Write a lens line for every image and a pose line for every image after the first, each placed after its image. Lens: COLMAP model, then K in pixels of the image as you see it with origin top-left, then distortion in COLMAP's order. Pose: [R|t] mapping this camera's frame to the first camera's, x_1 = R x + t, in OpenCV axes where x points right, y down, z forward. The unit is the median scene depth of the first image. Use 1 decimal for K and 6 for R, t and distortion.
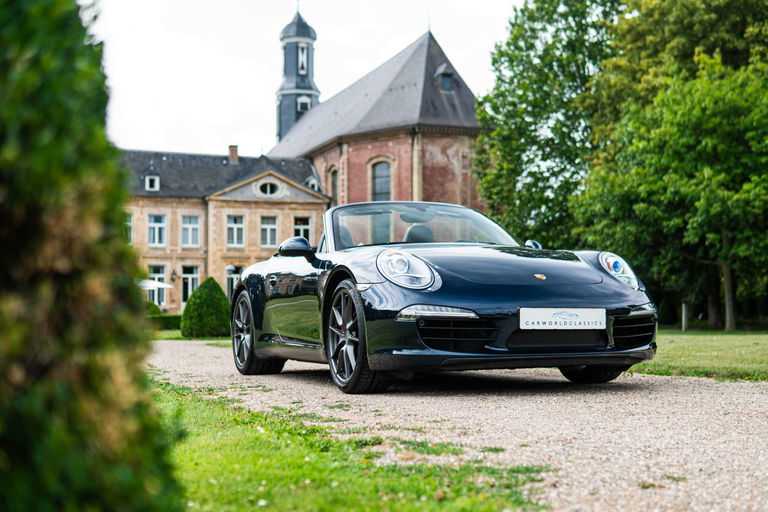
lens RADIAL K [[1112.8, 0, 419.1], [0, 1112.8, 255.6], [0, 0, 1]] dist [-0.041315, -0.076217]
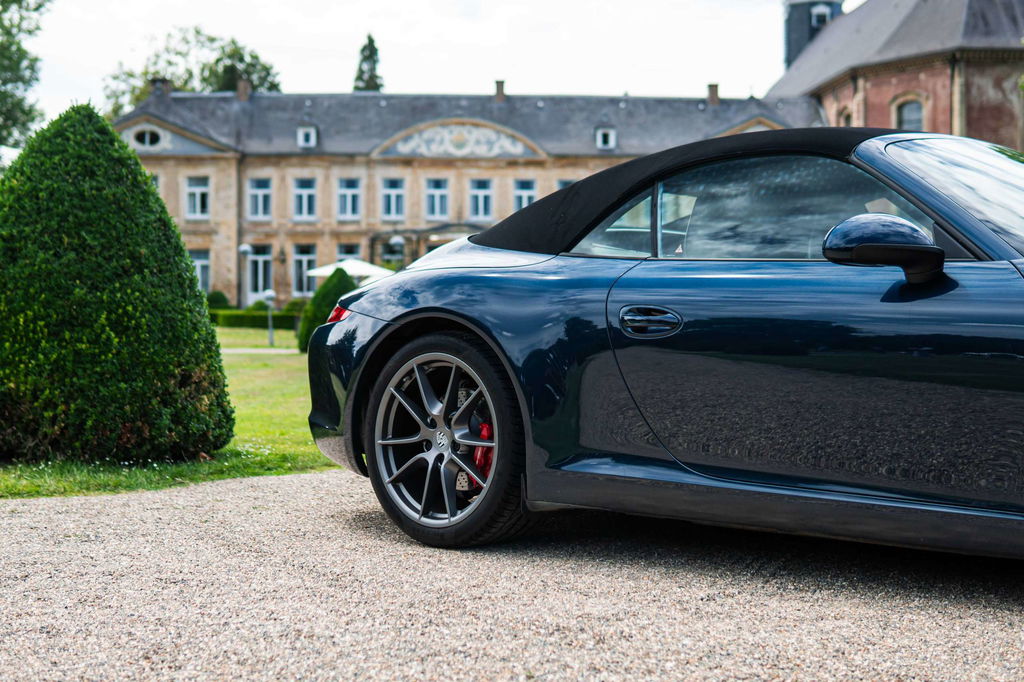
lens RADIAL K [[1680.2, 0, 510.2], [0, 1680.2, 301.9], [0, 0, 1]] dist [-0.040614, -0.175703]
pose [[0.945047, 0.005240, -0.326892, 0.087551], [0.013258, 0.998435, 0.054333, -0.018232], [0.326665, -0.055681, 0.943499, -0.142753]]
